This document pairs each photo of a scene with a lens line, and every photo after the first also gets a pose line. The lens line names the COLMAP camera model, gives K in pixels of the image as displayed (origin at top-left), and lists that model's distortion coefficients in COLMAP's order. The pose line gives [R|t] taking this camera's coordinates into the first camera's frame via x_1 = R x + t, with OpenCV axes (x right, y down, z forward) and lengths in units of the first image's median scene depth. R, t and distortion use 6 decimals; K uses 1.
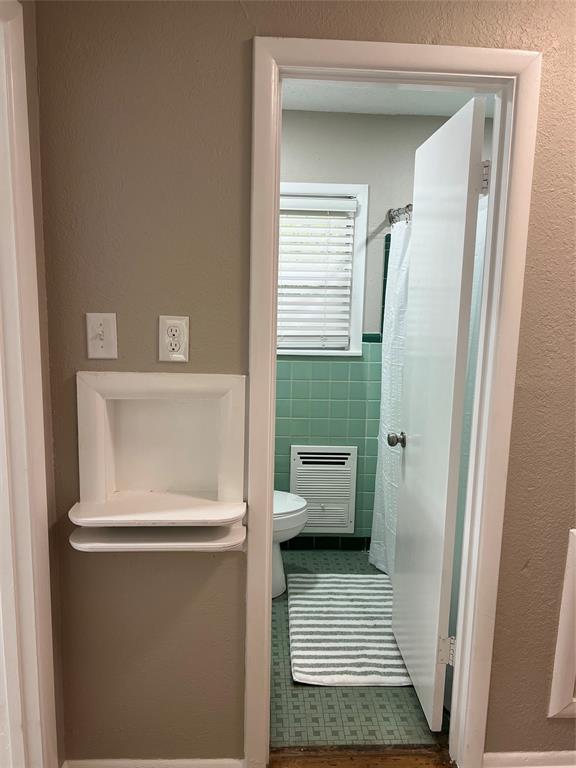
lens RADIAL K [[578.9, 0, 281.2], [0, 578.9, 388.1], [0, 0, 1]] dist [0.058614, -0.073749]
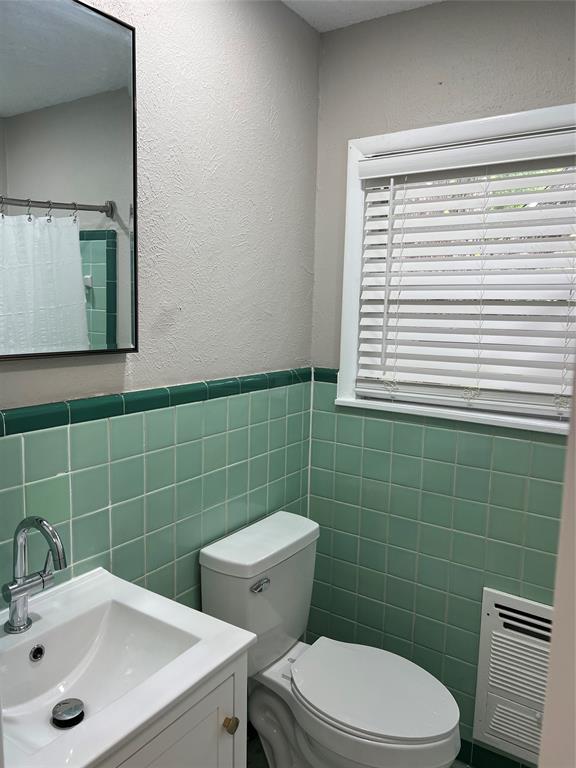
lens RADIAL K [[578.9, 0, 289.7], [0, 578.9, 383.4], [0, 0, 1]] dist [0.058614, -0.073749]
pose [[0.797468, 0.081549, -0.597825, 0.196758], [-0.104359, 0.994533, -0.003547, -0.076639], [0.594268, 0.065217, 0.801619, 0.451997]]
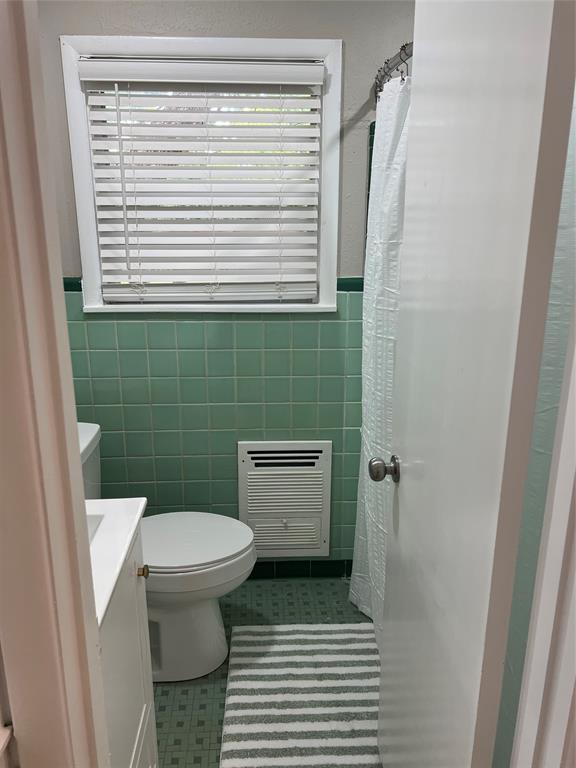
lens RADIAL K [[578.9, 0, 291.5], [0, 578.9, 385.9], [0, 0, 1]] dist [0.058614, -0.073749]
pose [[0.999523, -0.020600, 0.022999, 0.071102], [0.018000, 0.993985, 0.108028, -0.044598], [-0.025086, -0.107563, 0.993882, 0.325502]]
